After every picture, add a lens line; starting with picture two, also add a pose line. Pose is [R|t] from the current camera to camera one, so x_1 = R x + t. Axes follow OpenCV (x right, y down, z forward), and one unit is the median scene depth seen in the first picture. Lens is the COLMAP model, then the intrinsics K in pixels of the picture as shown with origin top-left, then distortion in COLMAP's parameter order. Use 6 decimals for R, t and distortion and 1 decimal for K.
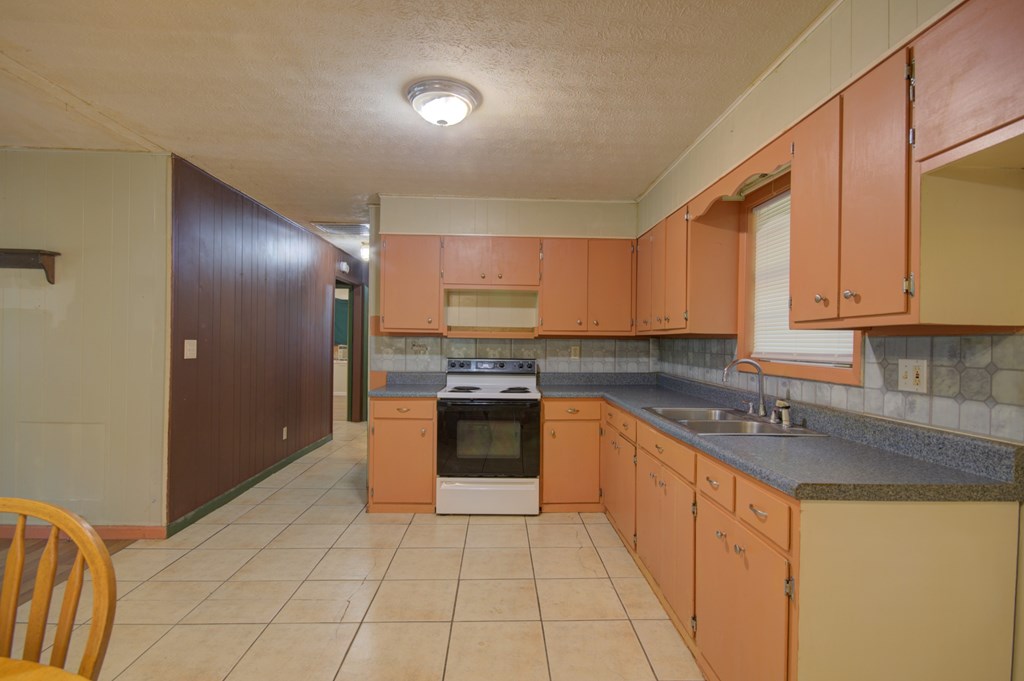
lens RADIAL K [[495.7, 0, 512.7], [0, 495.7, 345.4], [0, 0, 1]] dist [0.005182, 0.000288]
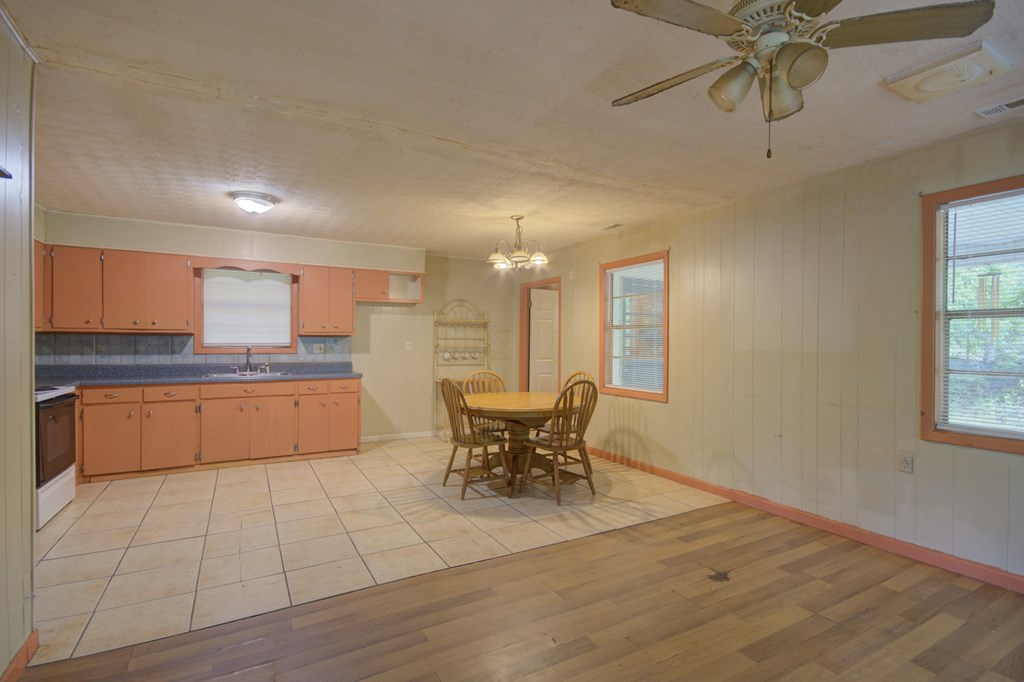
lens RADIAL K [[488.9, 0, 516.8], [0, 488.9, 346.1], [0, 0, 1]] dist [0.001013, -0.000095]
pose [[-0.460889, -0.027363, 0.887036, -1.268316], [-0.008221, 0.999613, 0.026565, -0.025528], [-0.887420, 0.004951, -0.460936, 0.600117]]
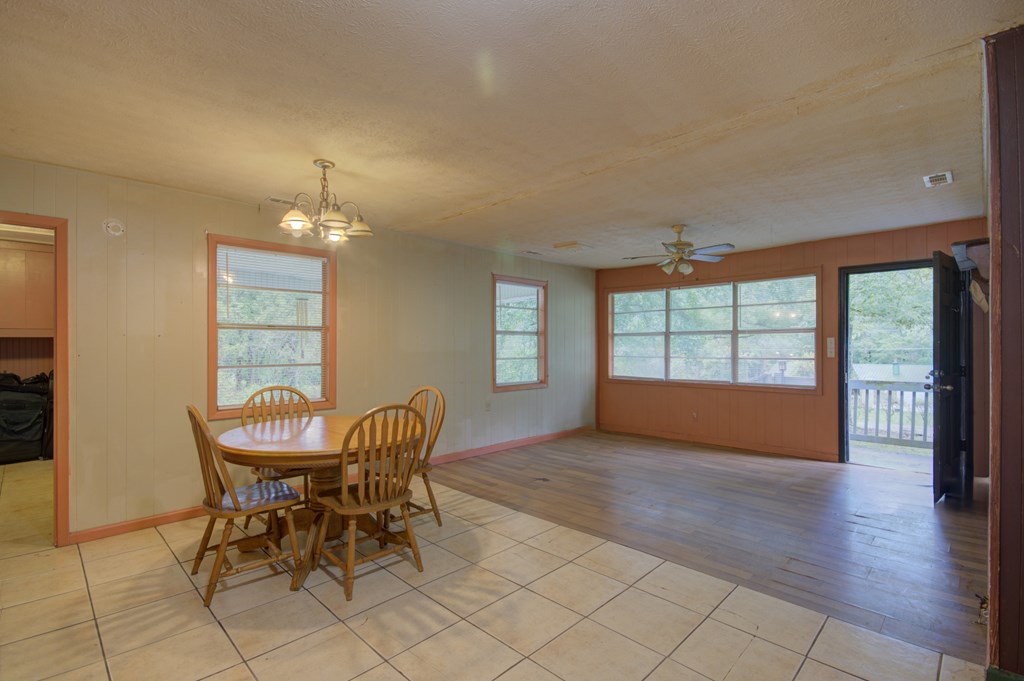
lens RADIAL K [[474.0, 0, 513.5], [0, 474.0, 345.0], [0, 0, 1]] dist [0.000374, -0.000998]
pose [[-0.725398, -0.017679, -0.688103, 0.084496], [-0.014325, 0.999841, -0.010586, -0.002845], [0.688181, 0.002178, -0.725536, 0.831464]]
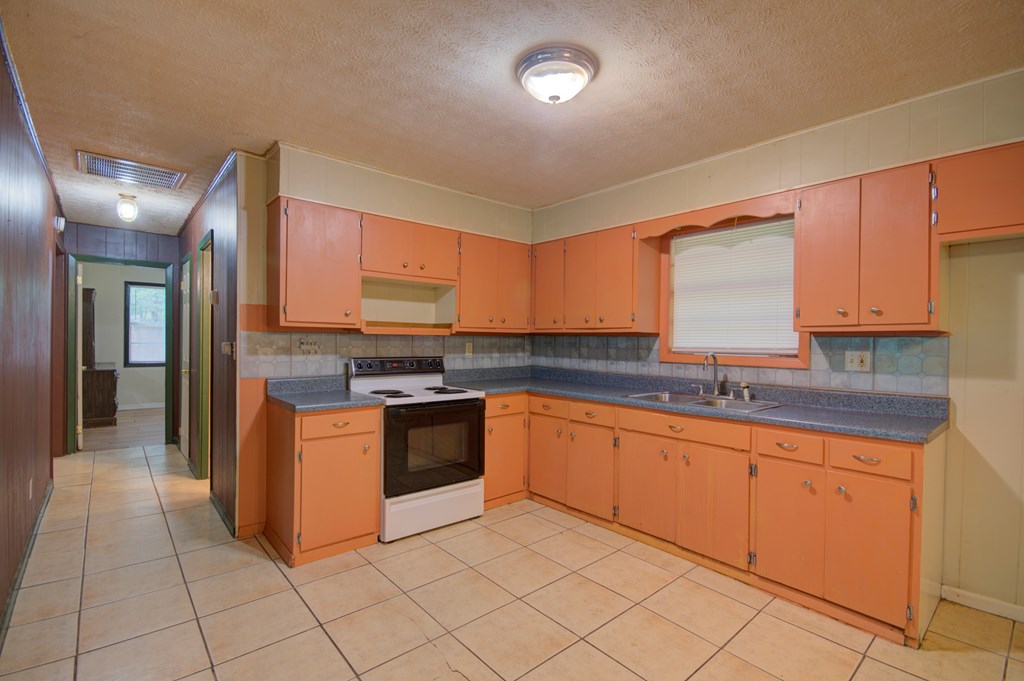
lens RADIAL K [[464.4, 0, 512.3], [0, 464.4, 345.8], [0, 0, 1]] dist [0.002772, 0.000005]
pose [[0.777934, -0.011600, 0.628238, -0.453285], [0.002965, 0.999886, 0.014791, -0.006736], [-0.628339, -0.009643, 0.777880, 0.237094]]
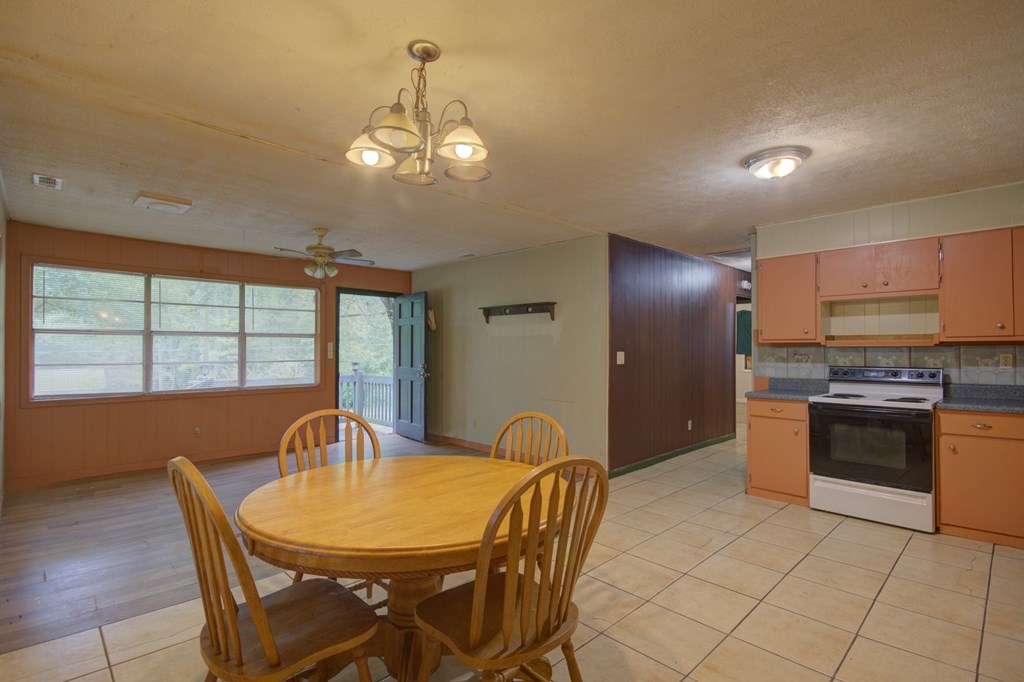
lens RADIAL K [[488.9, 0, 516.8], [0, 488.9, 346.1], [0, 0, 1]] dist [0.001013, -0.000095]
pose [[0.677014, -0.020151, -0.735695, 0.199256], [0.005629, 0.999738, -0.022202, 0.002759], [0.735949, 0.010890, 0.676949, -0.202801]]
